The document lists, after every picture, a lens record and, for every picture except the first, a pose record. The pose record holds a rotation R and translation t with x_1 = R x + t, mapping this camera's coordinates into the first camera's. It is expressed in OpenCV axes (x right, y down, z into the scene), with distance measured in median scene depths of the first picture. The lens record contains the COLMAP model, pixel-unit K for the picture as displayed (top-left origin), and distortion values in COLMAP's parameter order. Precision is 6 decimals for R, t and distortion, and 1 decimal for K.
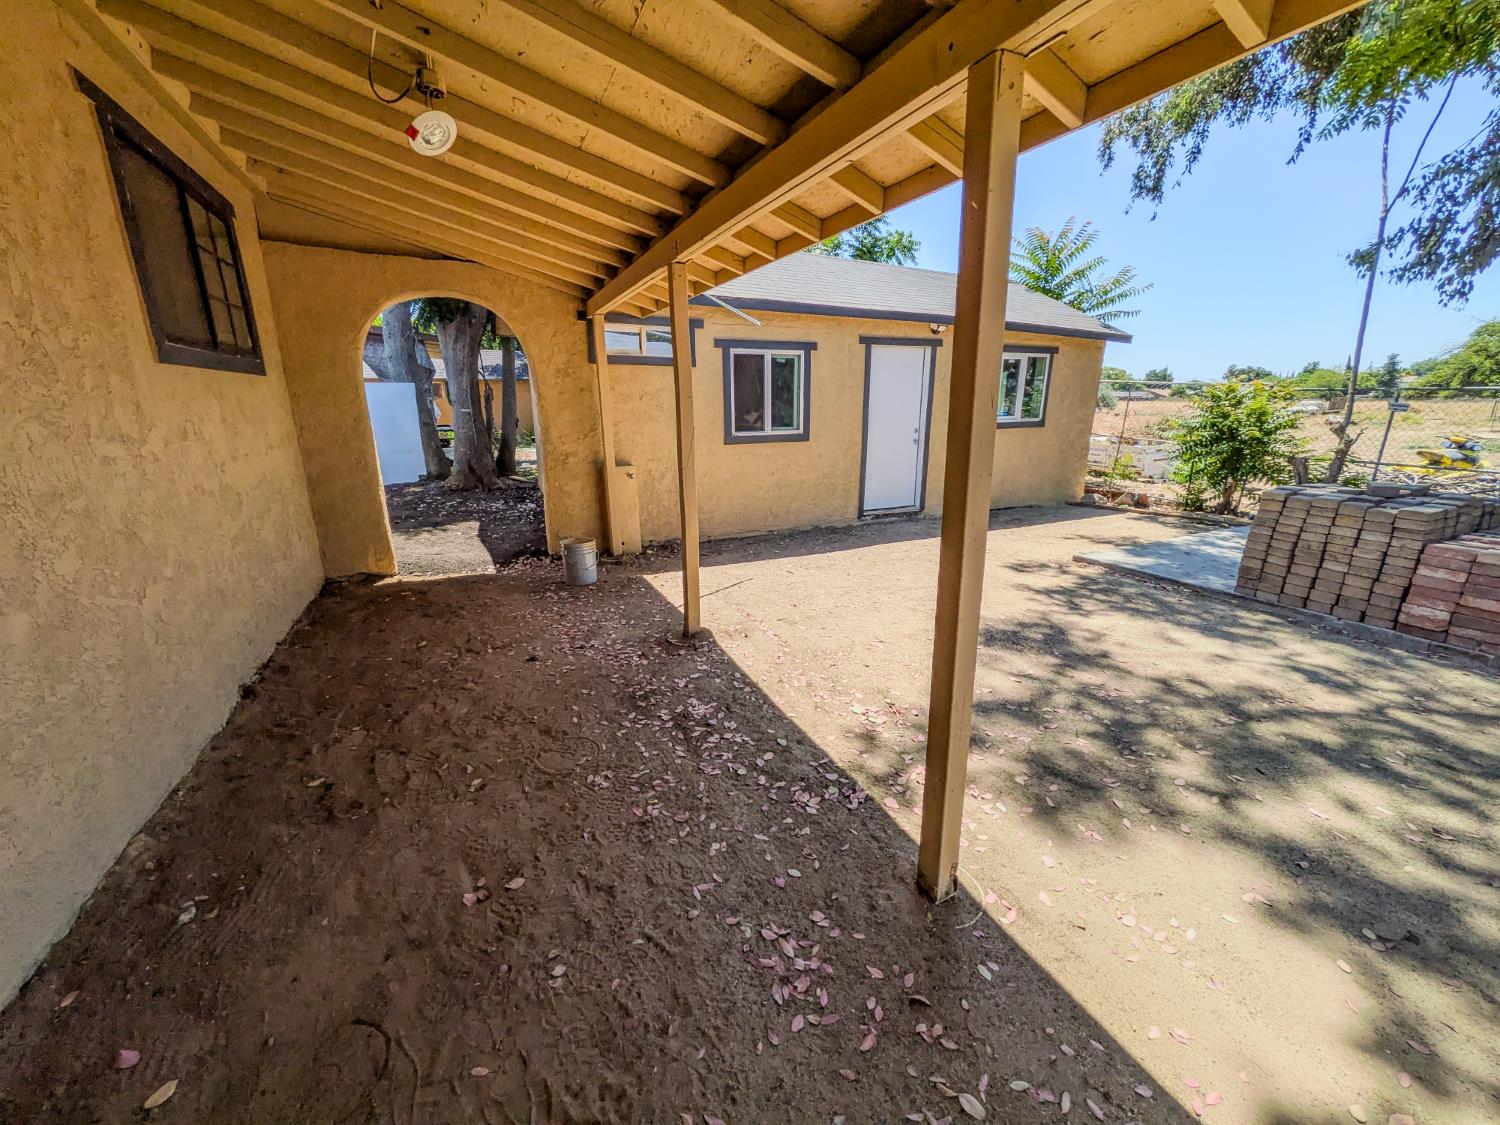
lens RADIAL K [[595.2, 0, 749.3], [0, 595.2, 557.7], [0, 0, 1]] dist [-0.000167, 0.001314]
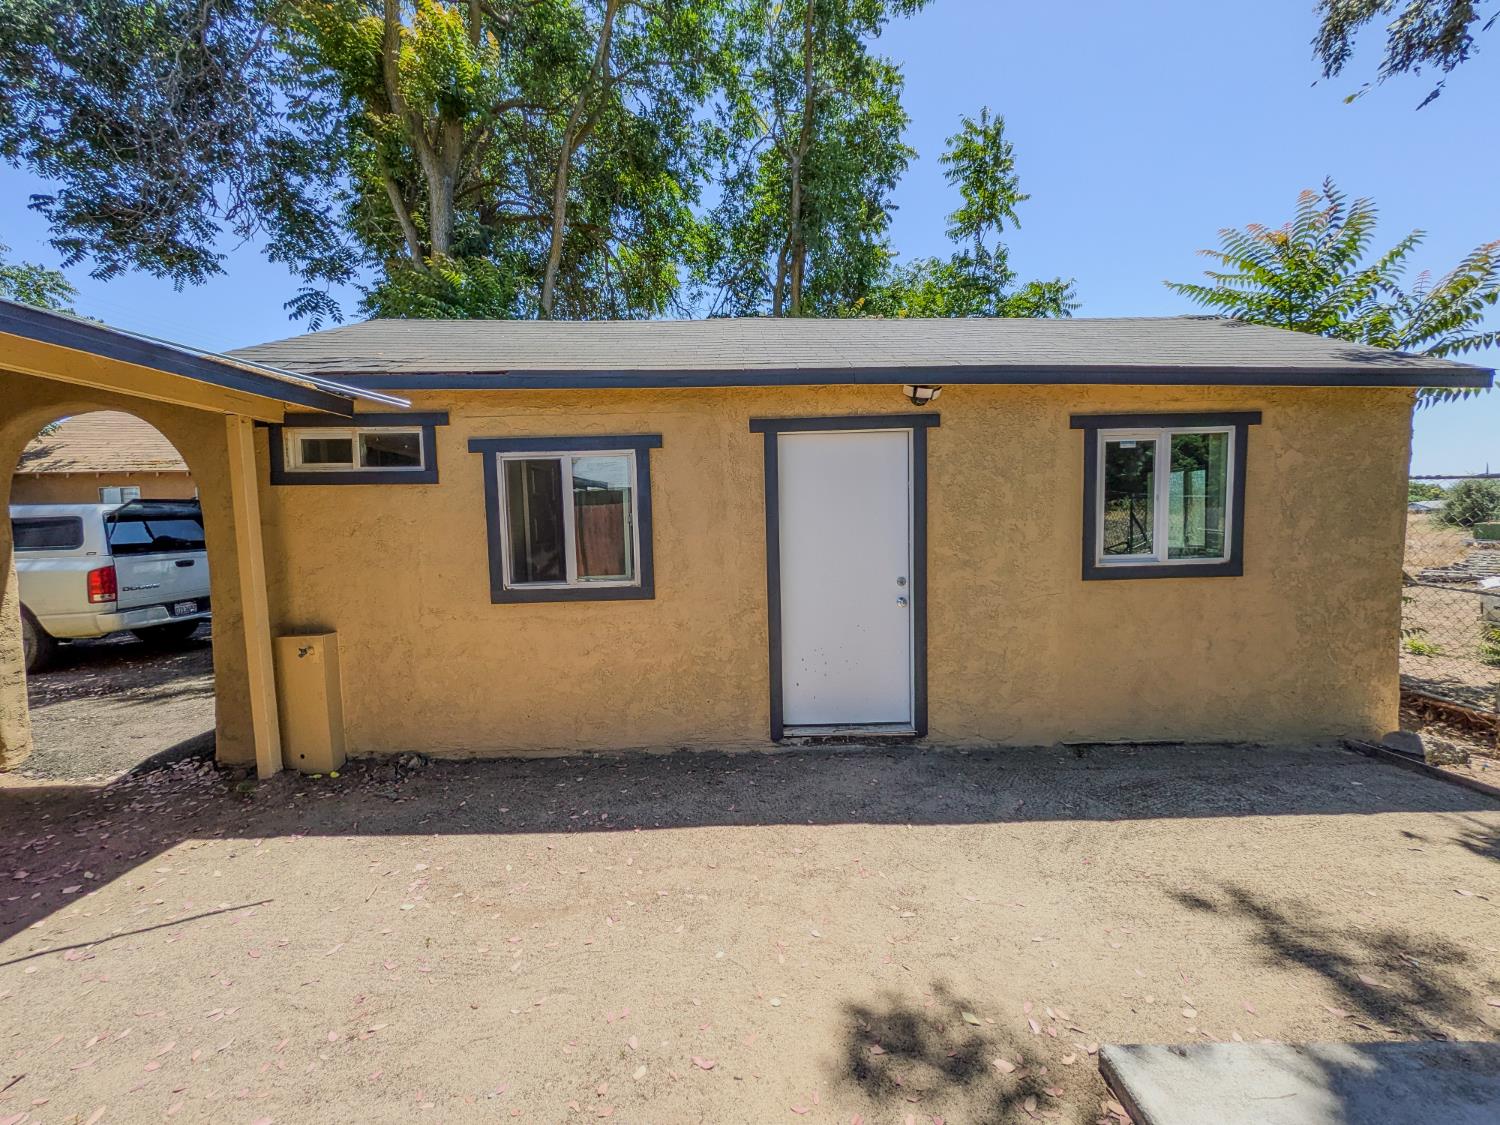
lens RADIAL K [[601.3, 0, 748.4], [0, 601.3, 555.8], [0, 0, 1]] dist [0.000457, 0.000212]
pose [[0.904894, 0.008960, -0.425542, 0.431420], [-0.091596, 0.980453, -0.174131, -0.146070], [0.415664, 0.196548, 0.888027, 0.520583]]
